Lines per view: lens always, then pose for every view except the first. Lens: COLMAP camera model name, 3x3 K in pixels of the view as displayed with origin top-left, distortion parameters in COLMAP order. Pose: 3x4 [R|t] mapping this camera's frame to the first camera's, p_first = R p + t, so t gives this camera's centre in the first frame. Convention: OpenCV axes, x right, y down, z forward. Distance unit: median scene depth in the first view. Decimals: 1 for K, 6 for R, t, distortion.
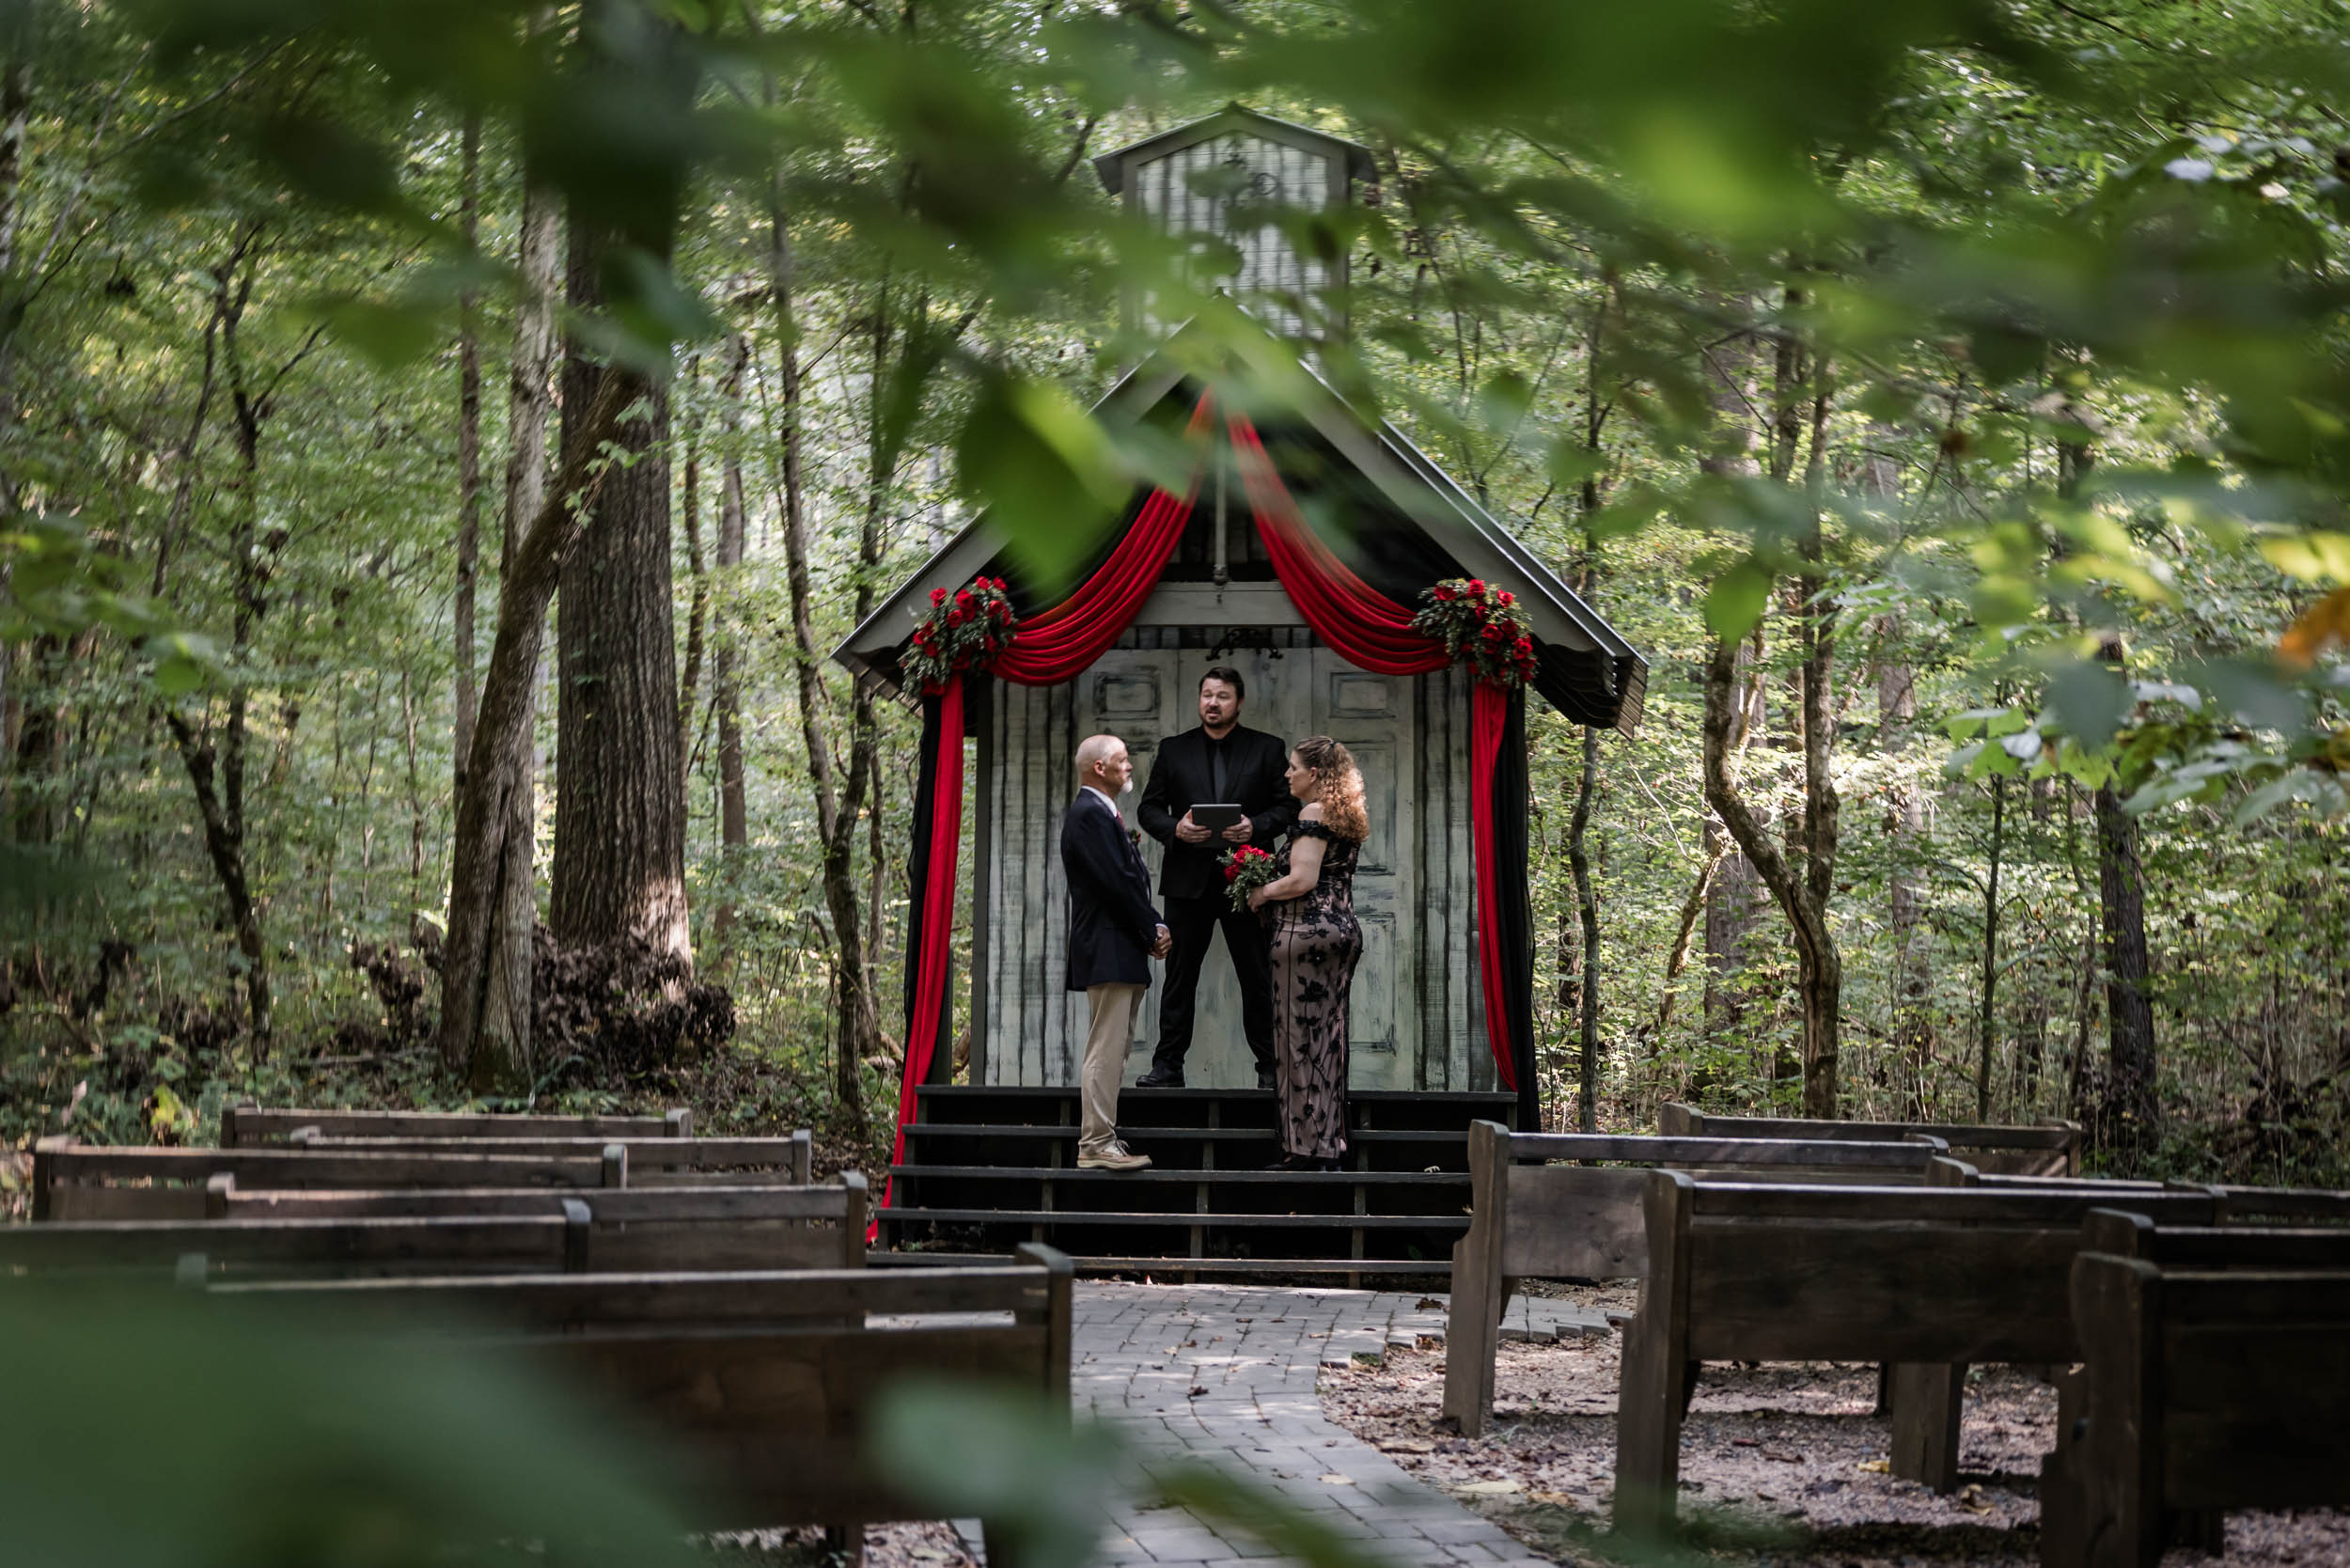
lens RADIAL K [[2143.7, 0, 1179.8], [0, 2143.7, 772.0], [0, 0, 1]] dist [-0.012529, 0.010557]
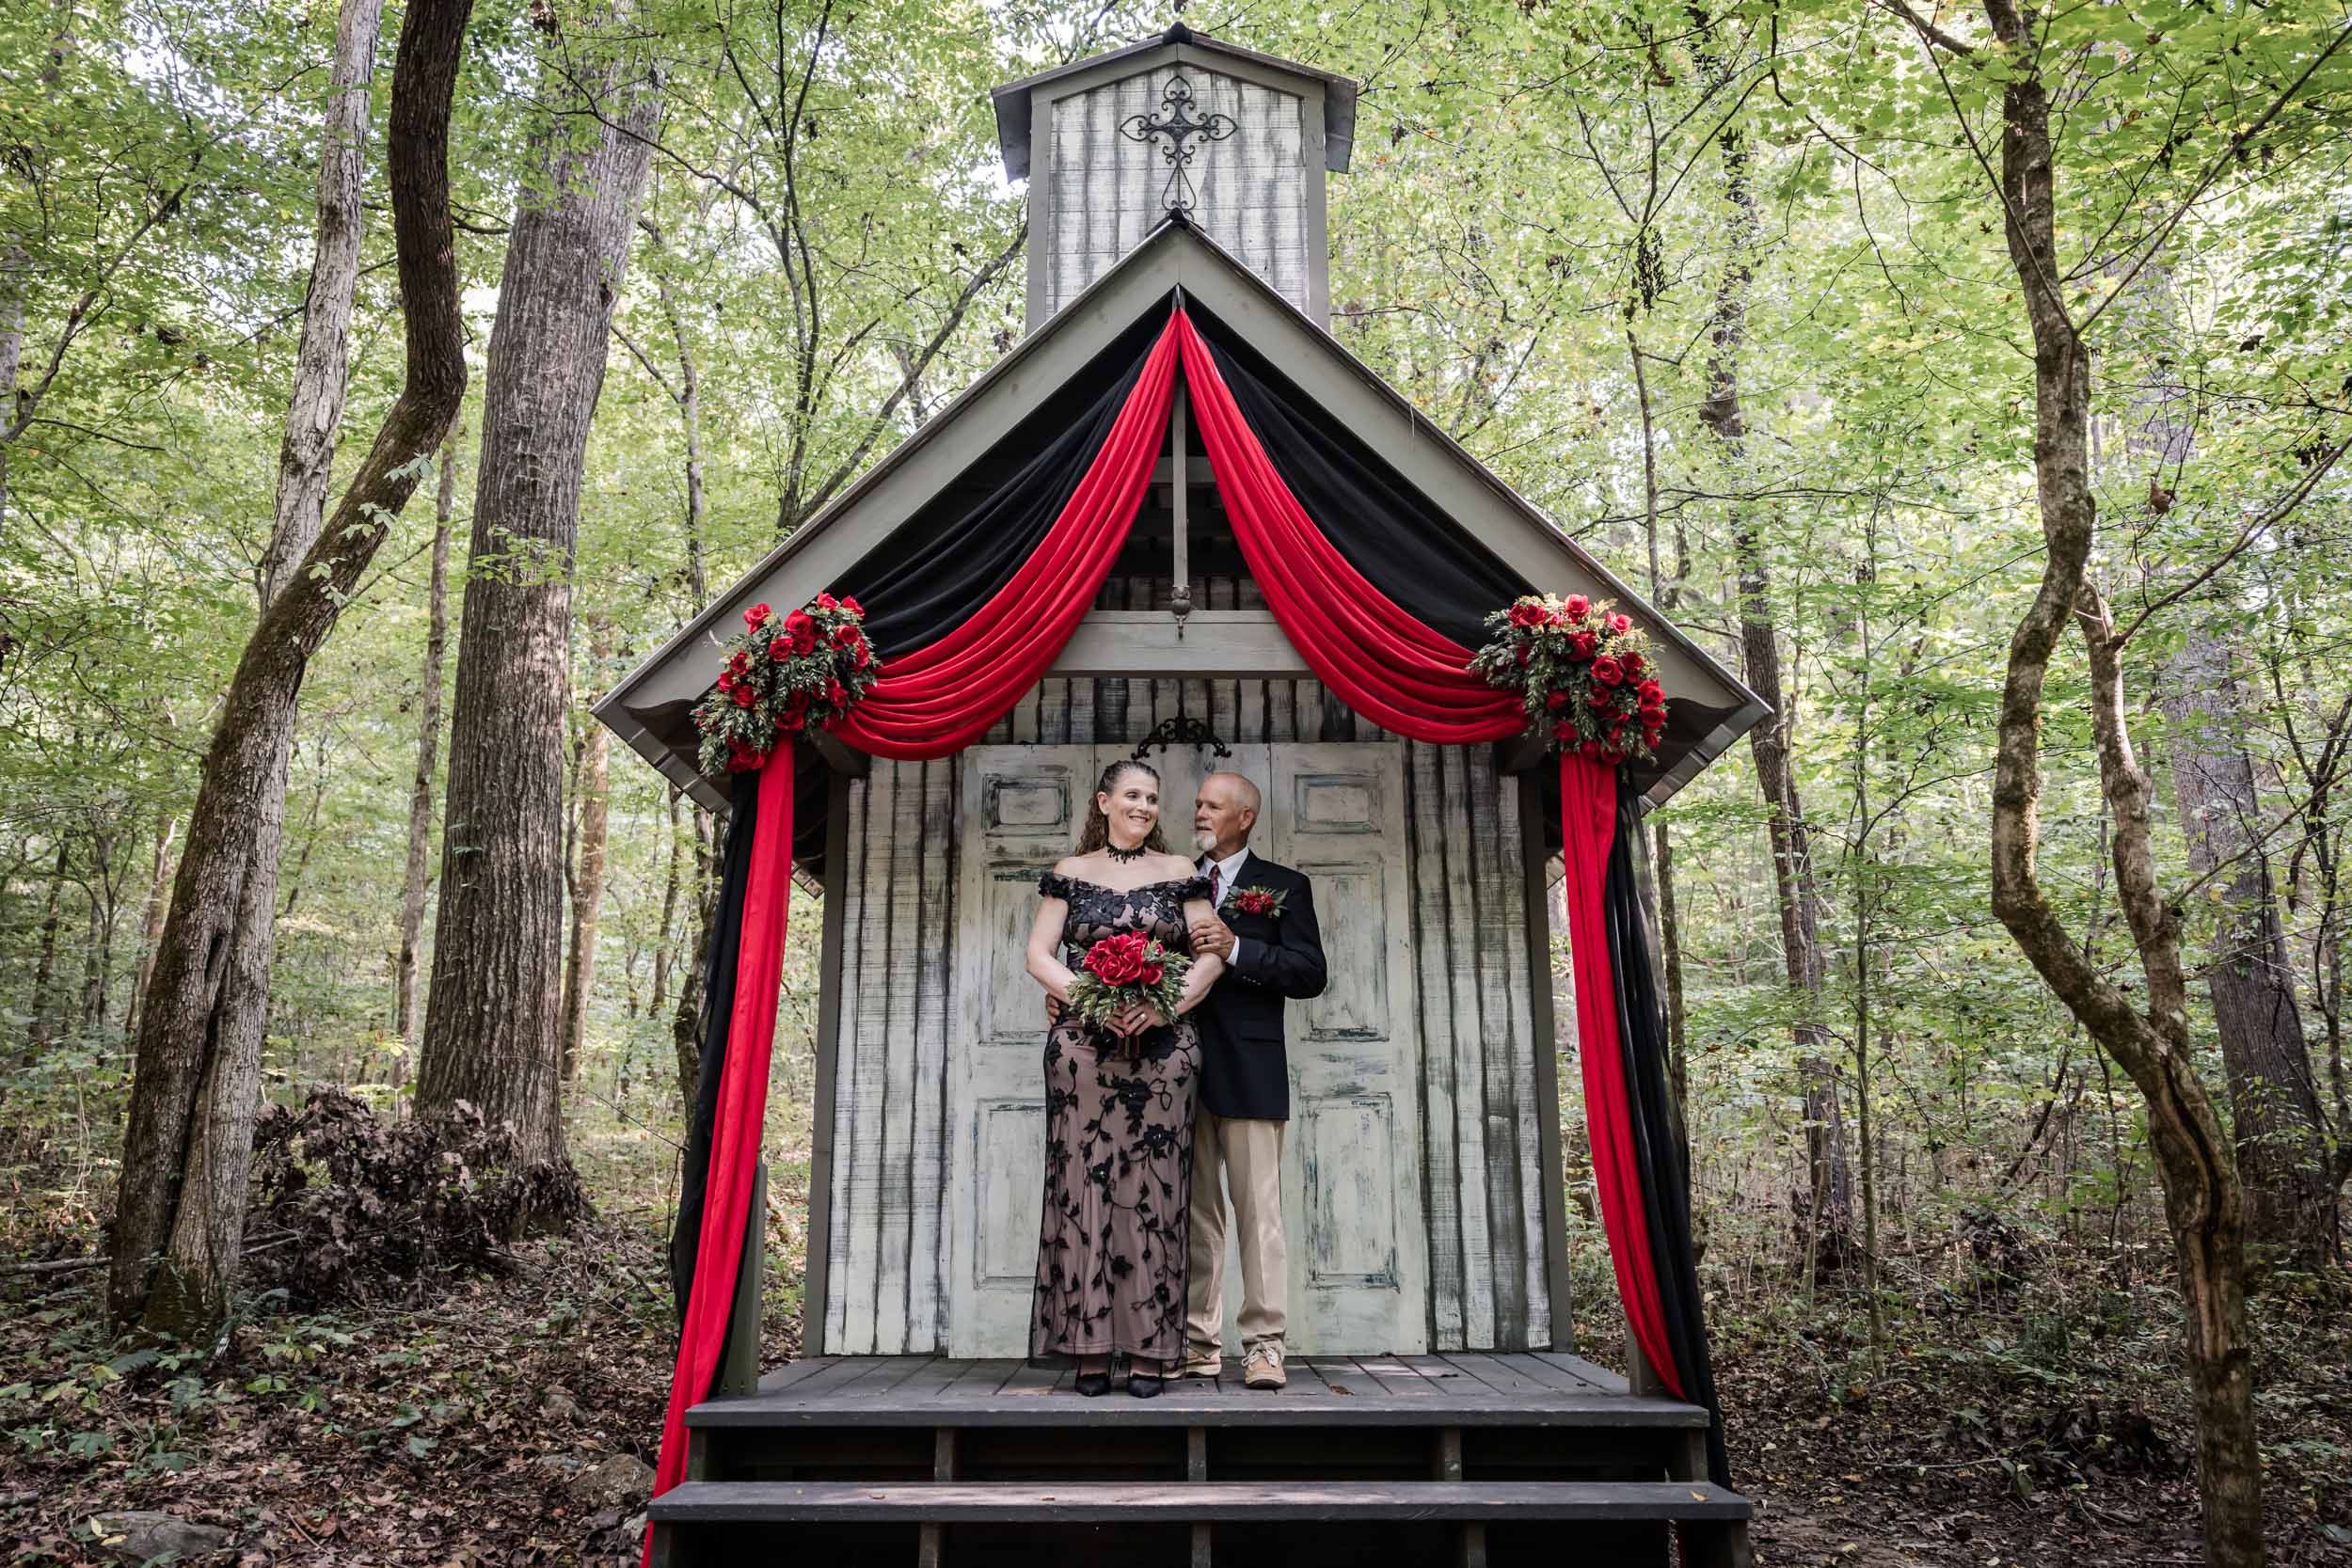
lens RADIAL K [[1767.9, 0, 1194.1], [0, 1767.9, 777.0], [0, 0, 1]] dist [-0.004628, 0.016458]
pose [[0.995539, 0.008966, 0.093926, -0.025330], [0.000253, 0.995218, -0.097677, 0.016638], [-0.094353, 0.097265, 0.990776, 0.386059]]
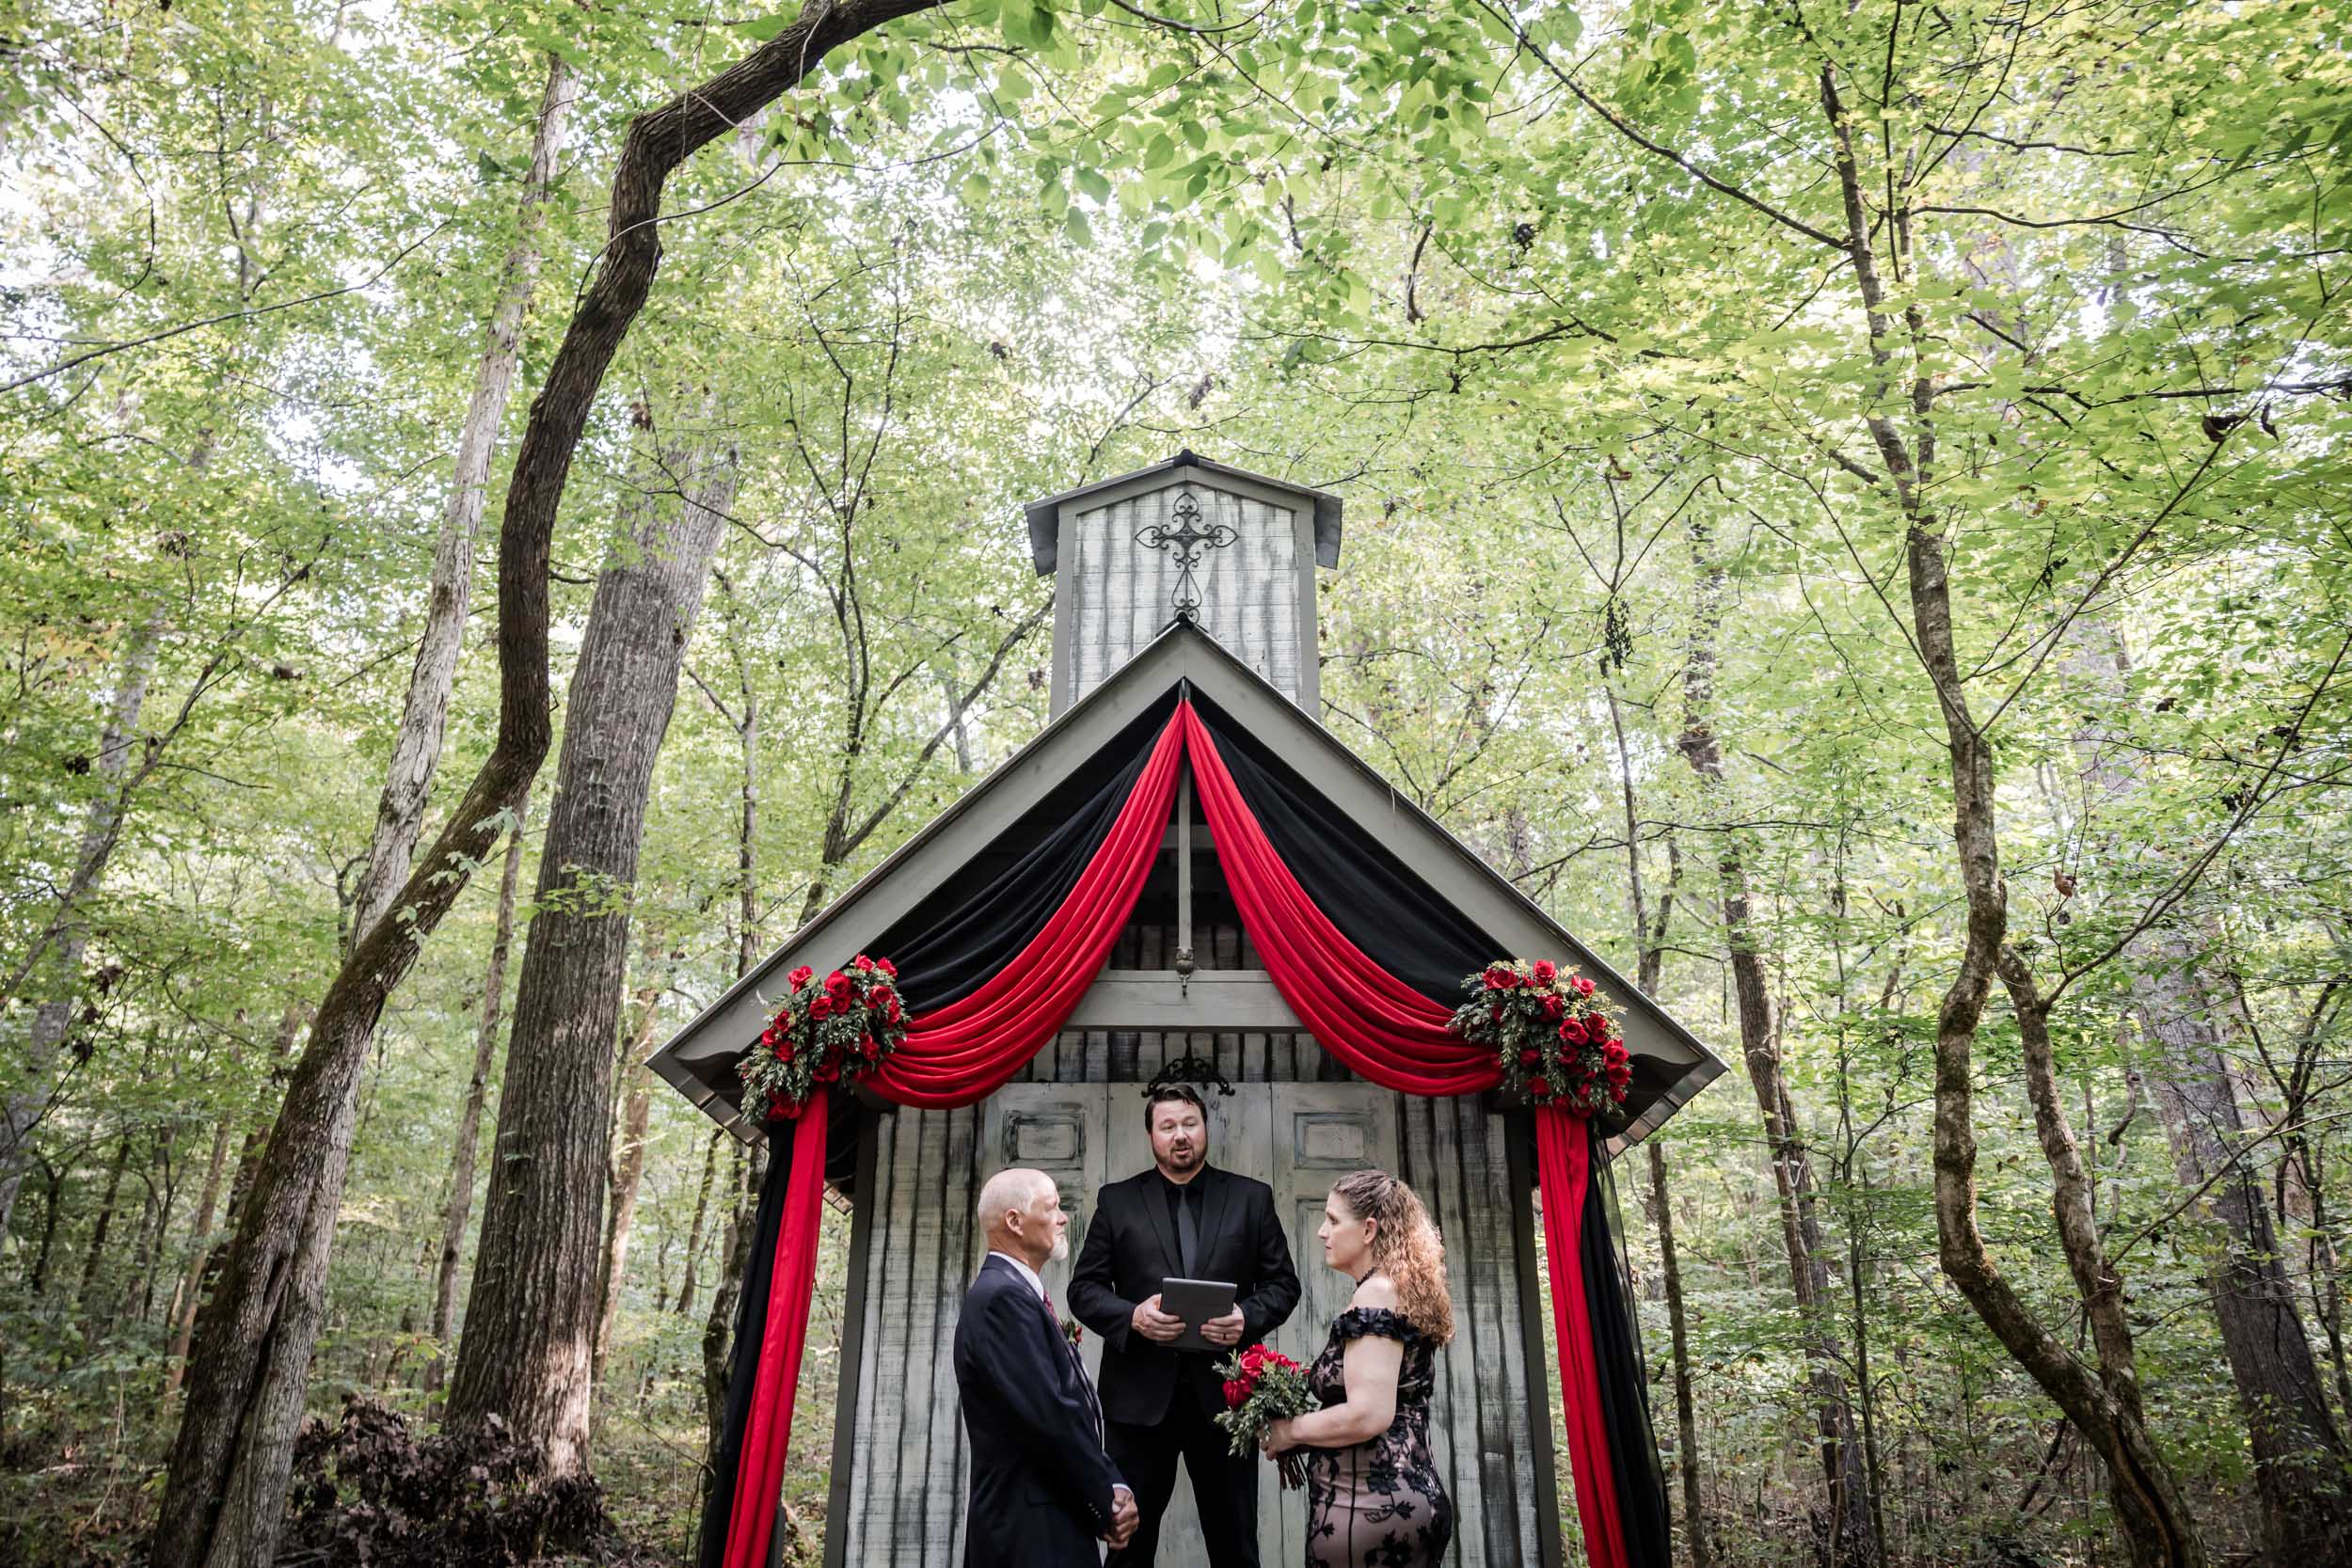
lens RADIAL K [[1664.4, 0, 1183.9], [0, 1664.4, 773.3], [0, 0, 1]] dist [-0.001171, 0.007034]
pose [[0.996917, 0.026106, 0.073990, -0.022734], [-0.004612, 0.960888, -0.276900, 0.005627], [-0.078325, 0.275705, 0.958046, 0.365780]]
